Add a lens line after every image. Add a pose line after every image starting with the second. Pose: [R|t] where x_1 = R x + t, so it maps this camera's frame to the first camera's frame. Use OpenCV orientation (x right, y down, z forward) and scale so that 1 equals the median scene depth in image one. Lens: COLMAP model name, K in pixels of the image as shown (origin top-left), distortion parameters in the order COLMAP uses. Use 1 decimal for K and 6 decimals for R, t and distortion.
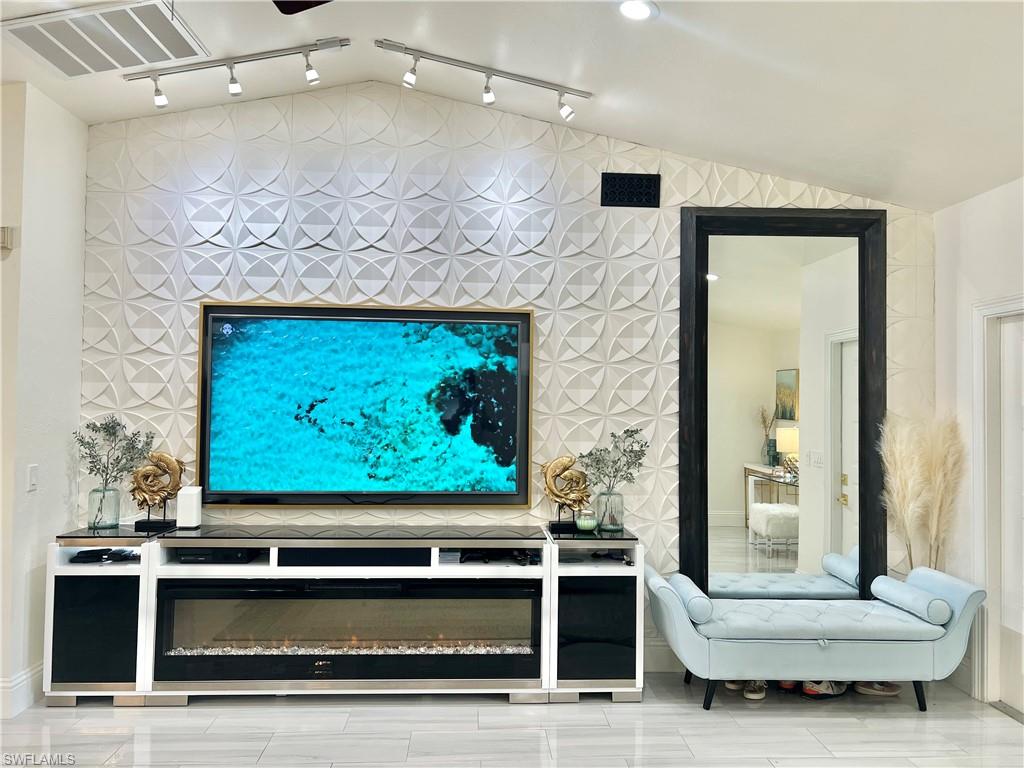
lens RADIAL K [[769.3, 0, 517.6], [0, 769.3, 384.1], [0, 0, 1]] dist [0.060570, -0.067816]
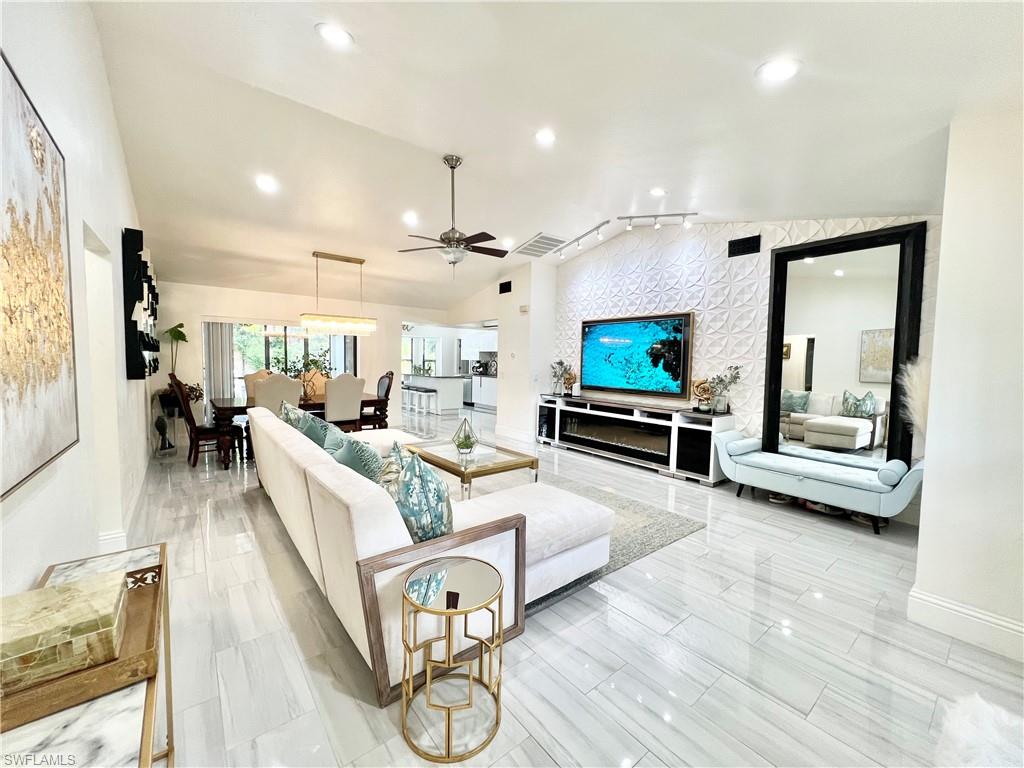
lens RADIAL K [[409.3, 0, 511.8], [0, 409.3, 382.0], [0, 0, 1]] dist [-0.000553, 0.001476]
pose [[0.577512, 0.041980, -0.815302, 0.710525], [0.008229, 0.998327, 0.057232, 0.034997], [0.816340, -0.039761, 0.576201, -0.117818]]
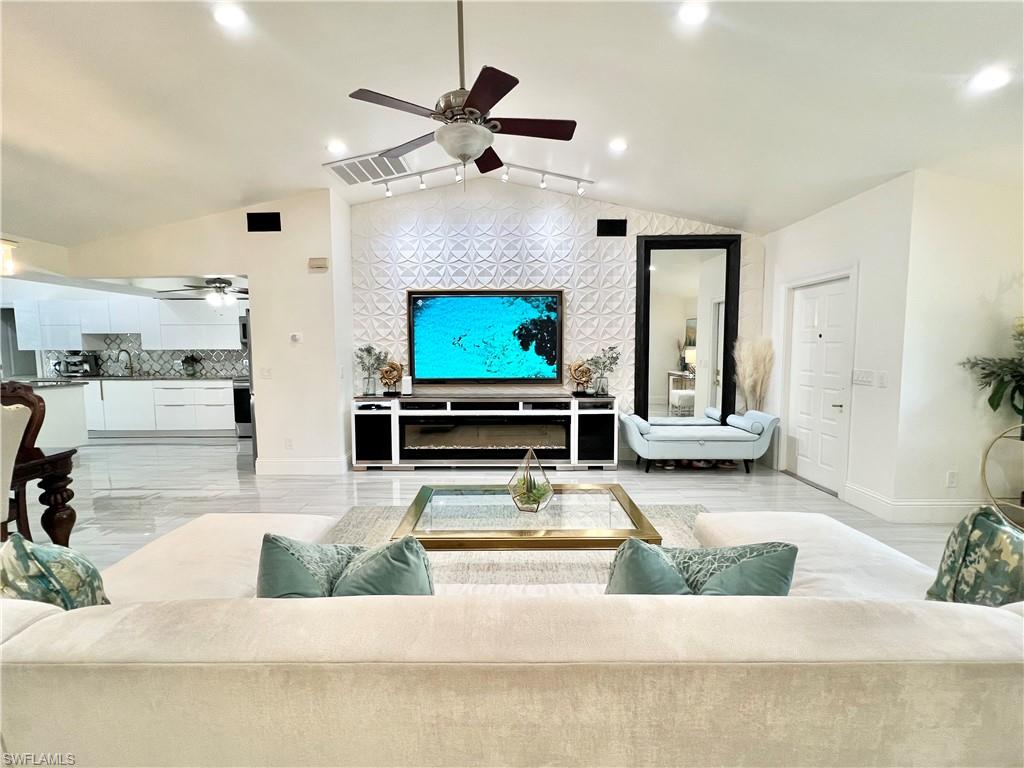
lens RADIAL K [[449.3, 0, 510.0], [0, 449.3, 383.9], [0, 0, 1]] dist [-0.001723, 0.001398]
pose [[0.998236, -0.013467, -0.057816, -0.059104], [0.019528, 0.994218, 0.105585, 0.025763], [0.056060, -0.106528, 0.992728, -0.230099]]
